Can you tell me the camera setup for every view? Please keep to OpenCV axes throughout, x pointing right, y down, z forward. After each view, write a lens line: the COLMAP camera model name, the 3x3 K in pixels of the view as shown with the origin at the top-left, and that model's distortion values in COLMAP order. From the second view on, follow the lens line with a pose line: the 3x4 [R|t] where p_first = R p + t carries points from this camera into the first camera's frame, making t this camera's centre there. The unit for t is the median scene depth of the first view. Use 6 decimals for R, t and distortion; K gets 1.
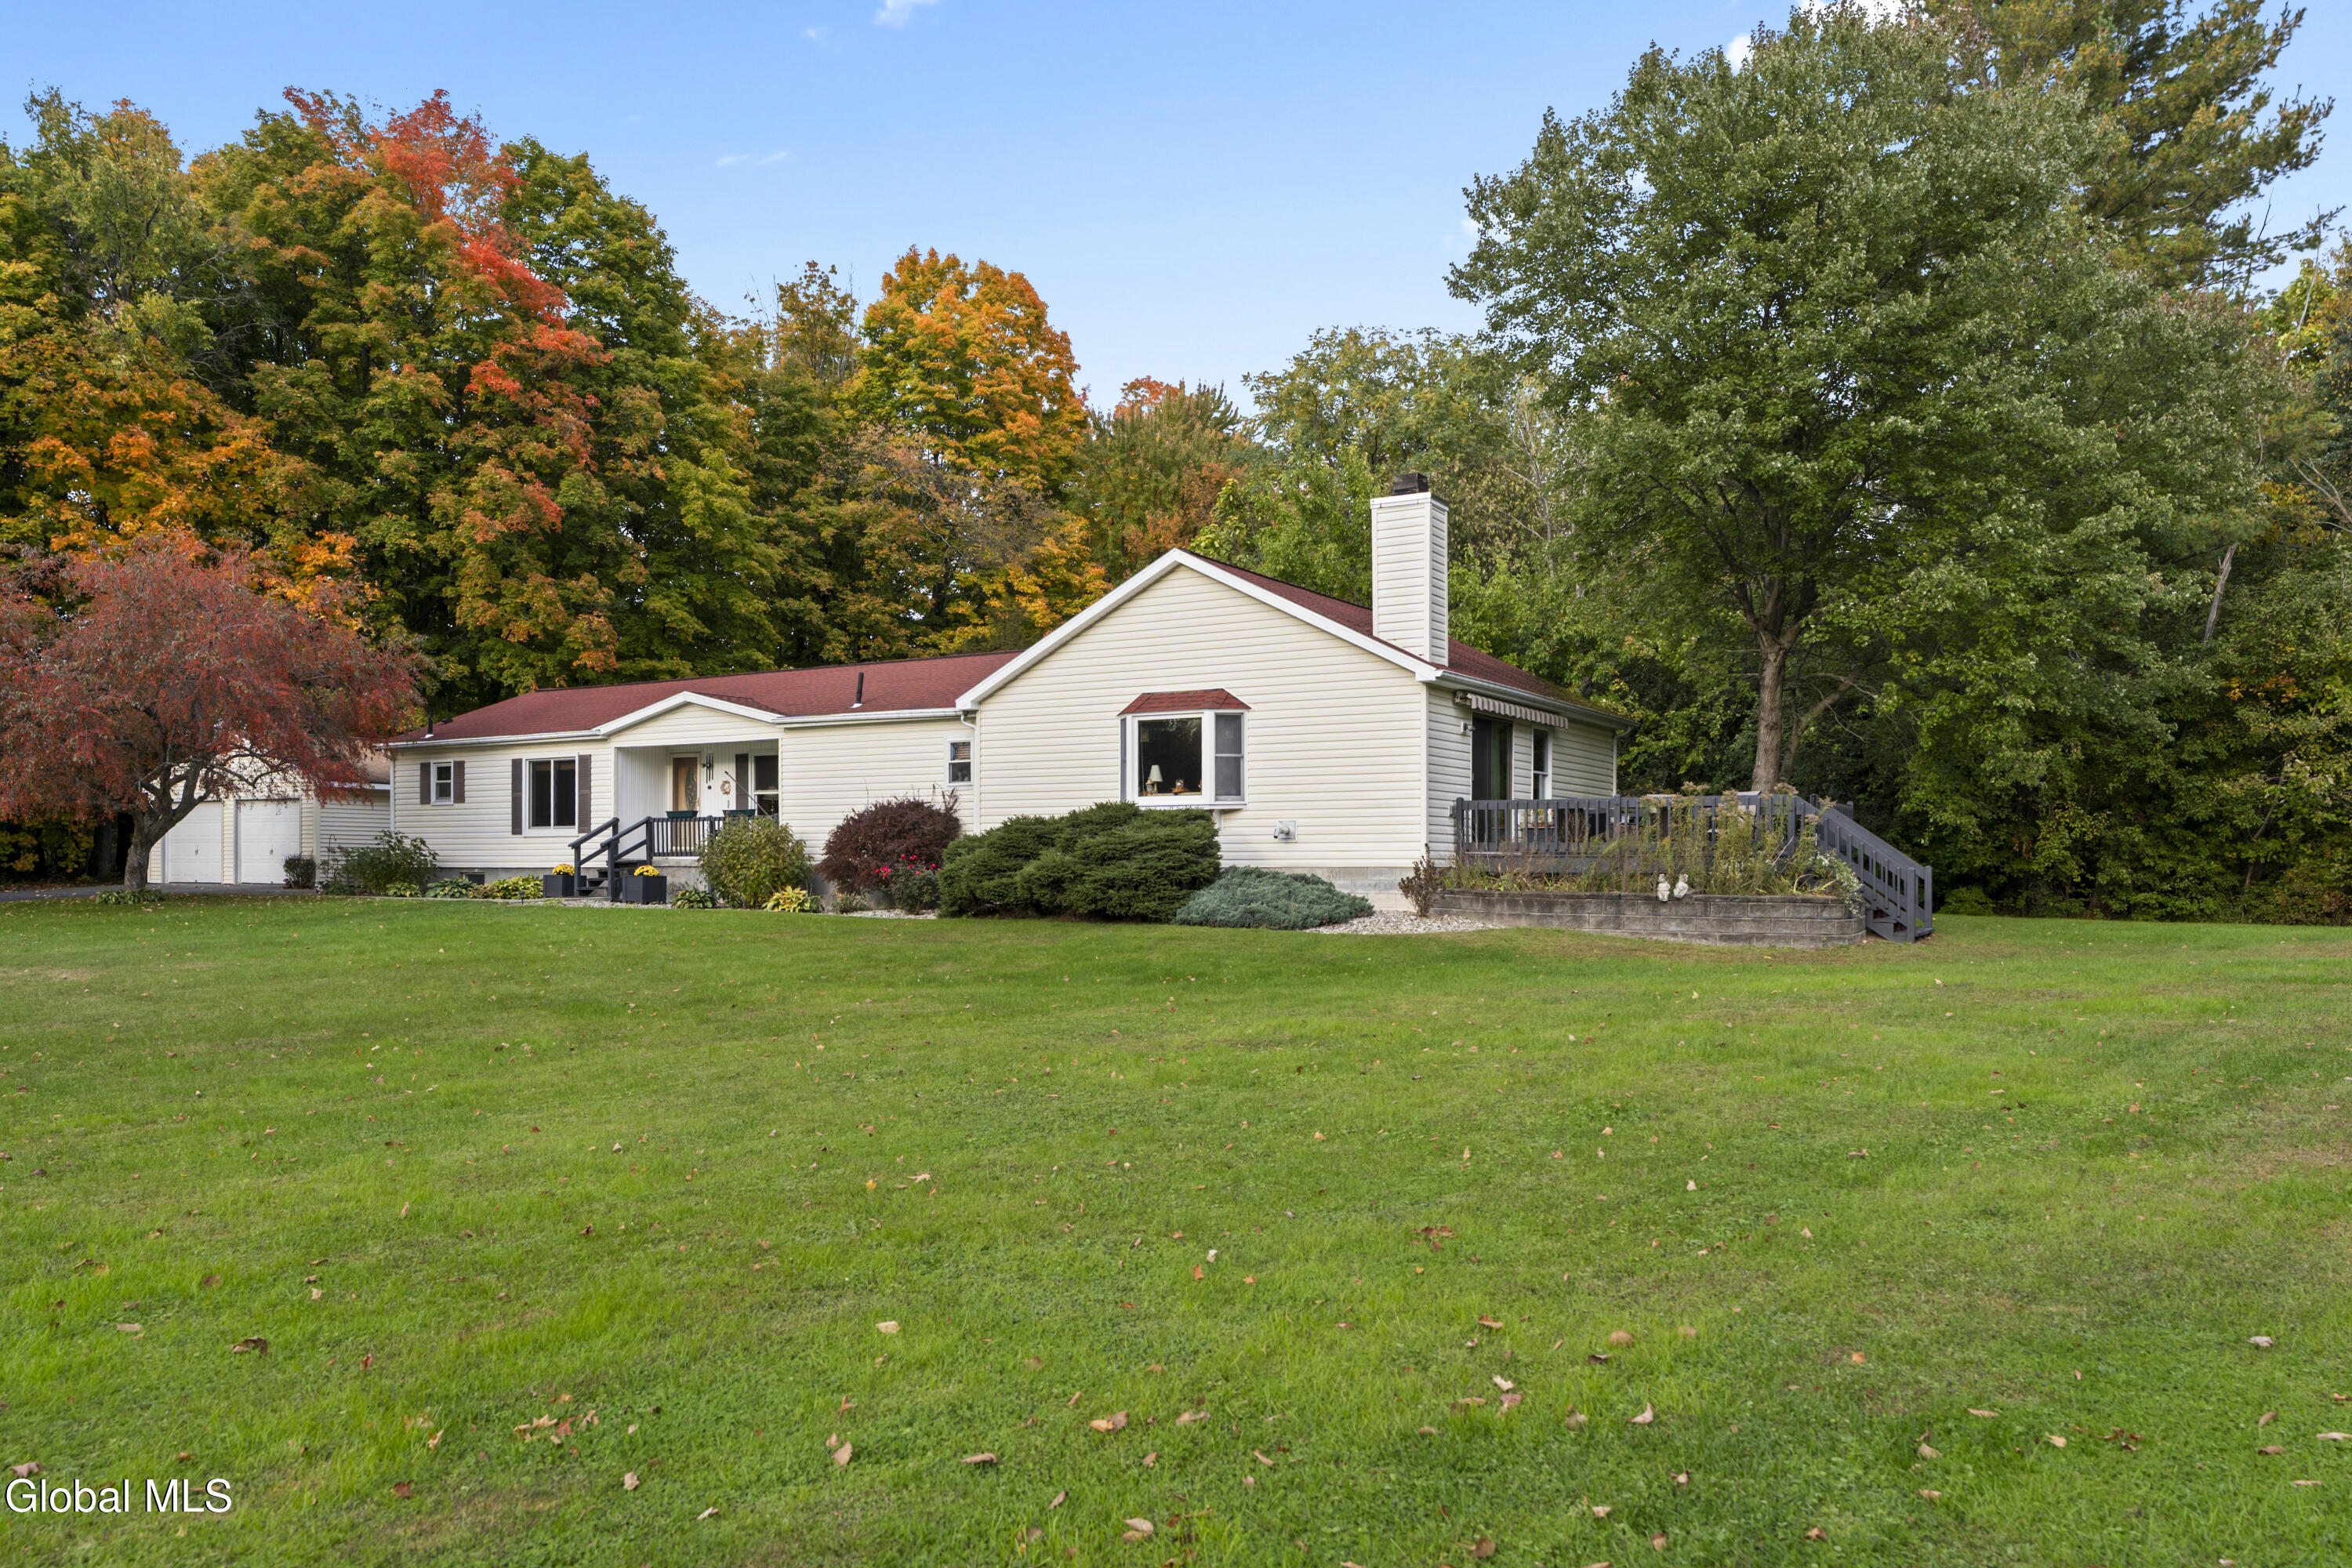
lens RADIAL K [[1730.4, 0, 1178.8], [0, 1730.4, 792.9], [0, 0, 1]] dist [-0.001035, -0.001345]
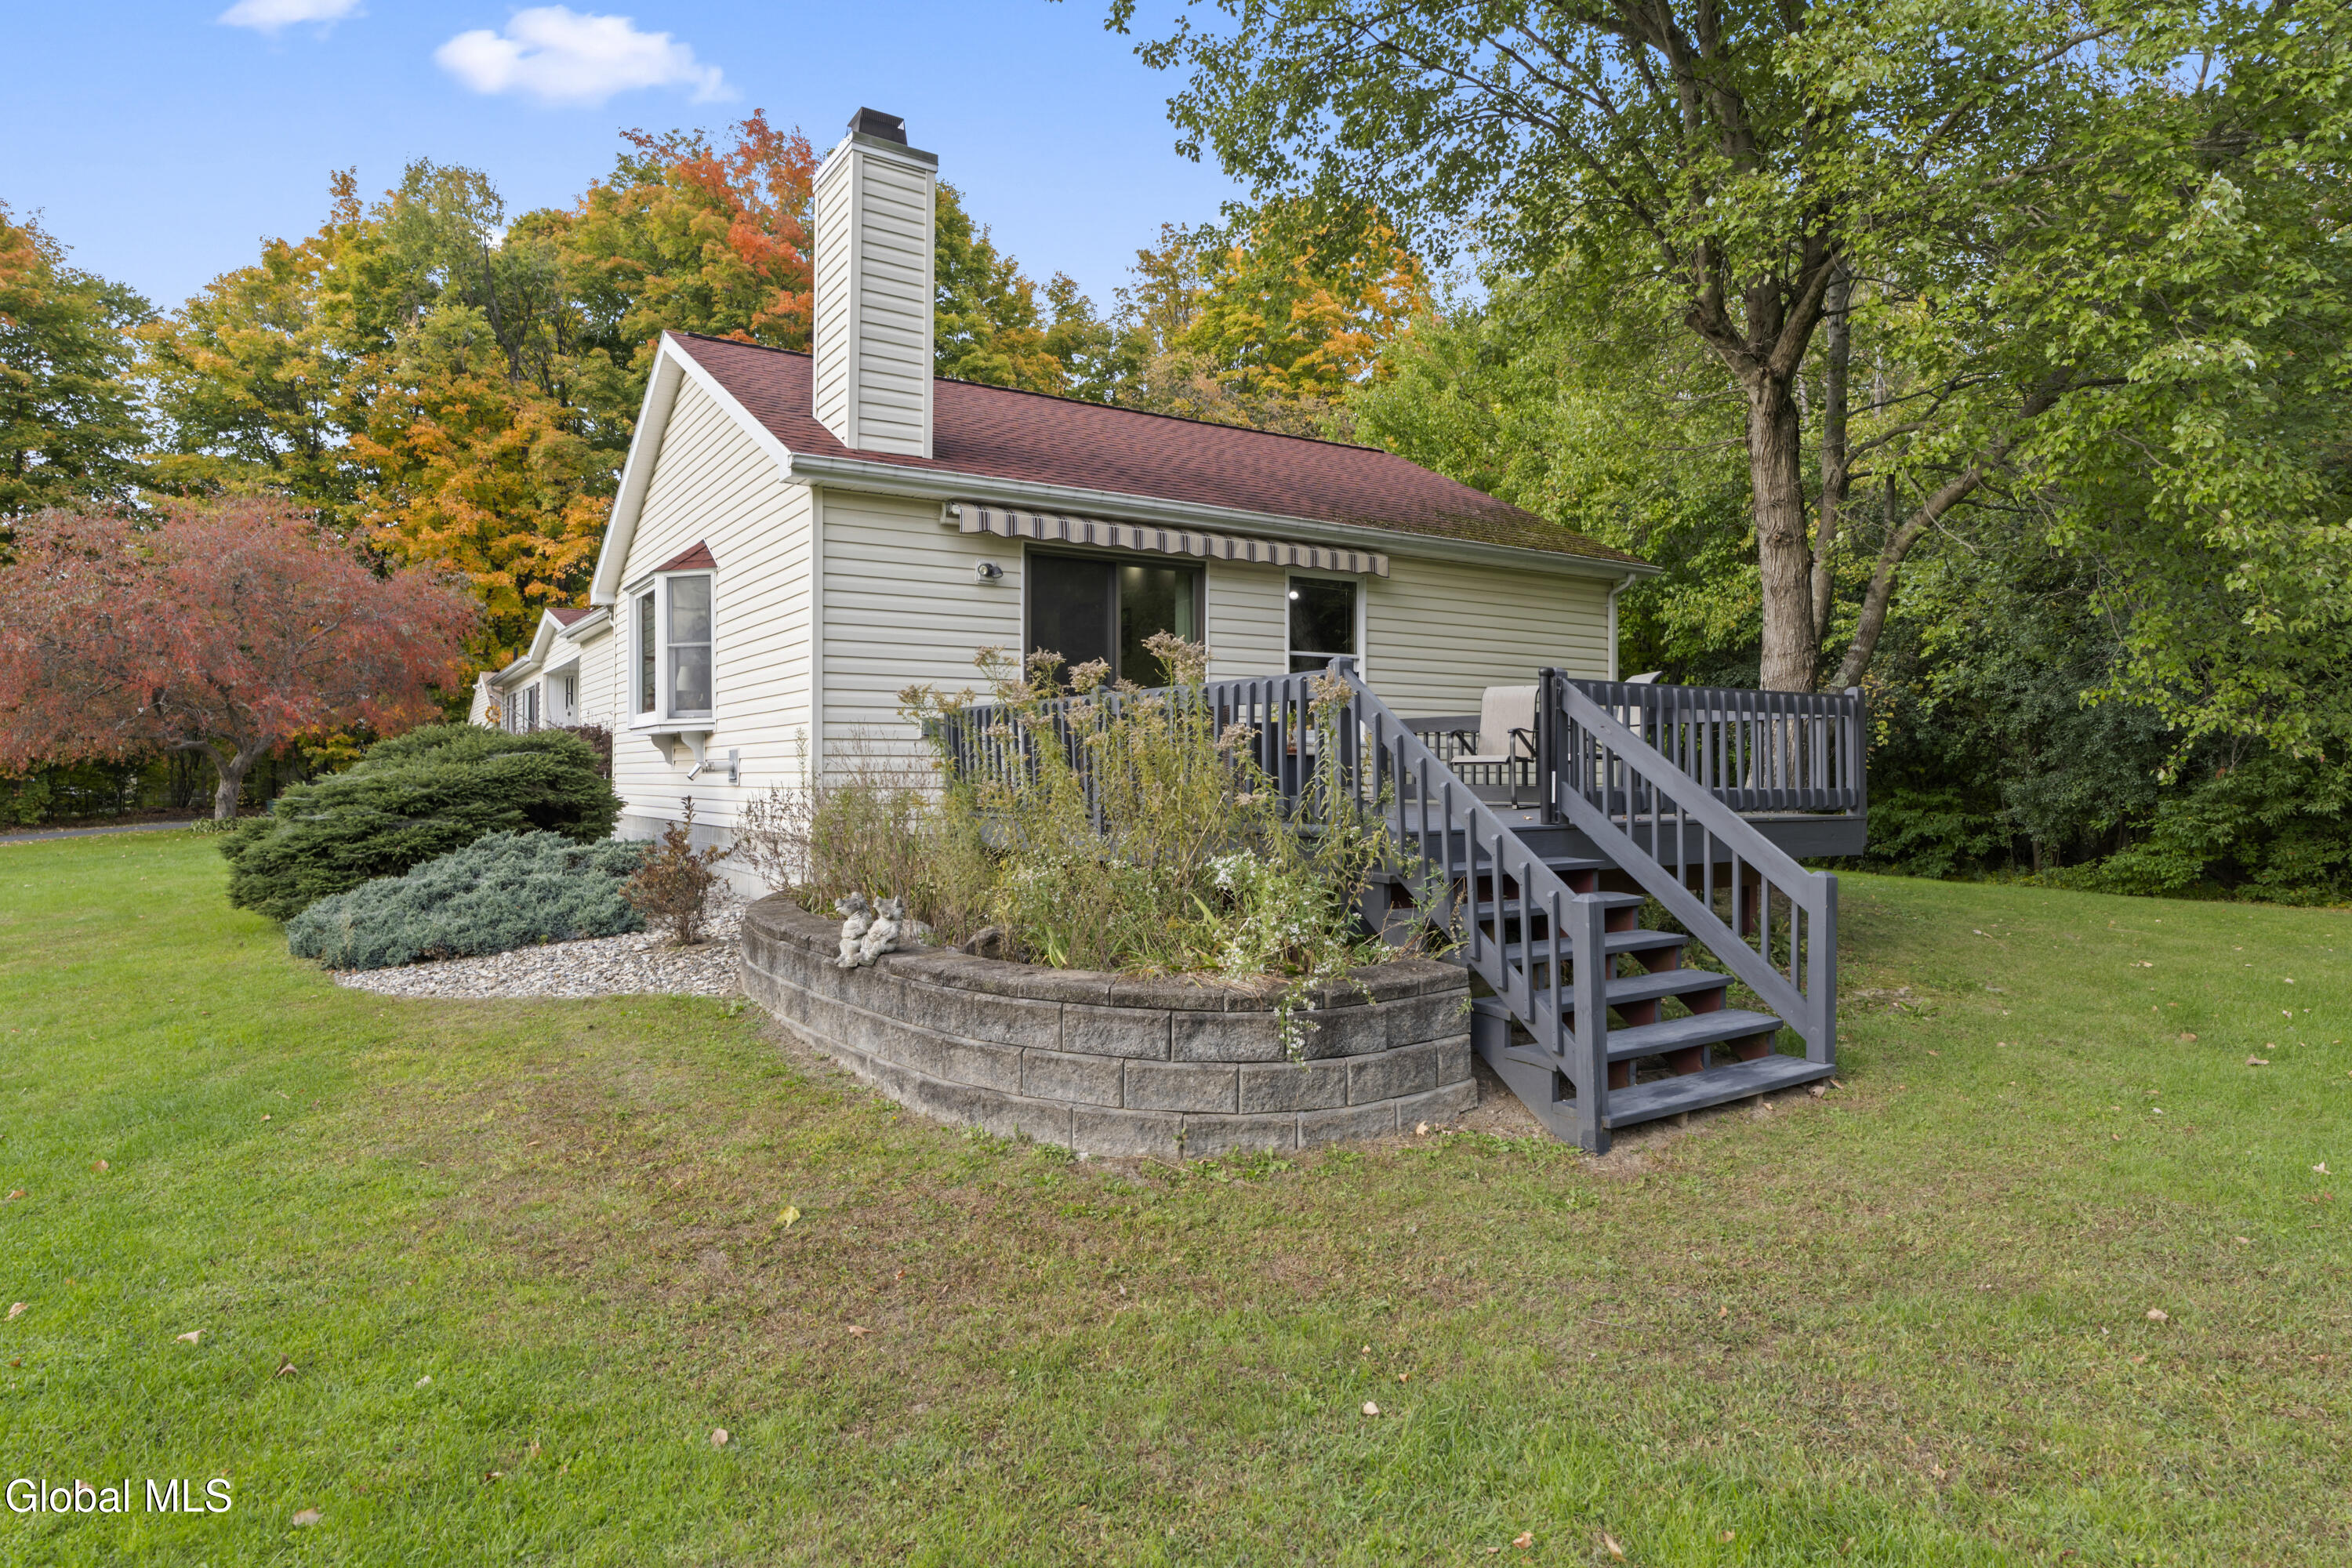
lens RADIAL K [[1290.2, 0, 1170.1], [0, 1290.2, 764.4], [0, 0, 1]] dist [-0.002659, -0.000037]
pose [[0.890885, -0.005089, -0.454200, 0.396024], [0.024806, 0.998990, 0.037463, 0.008377], [0.453551, -0.044642, 0.890112, 0.661437]]
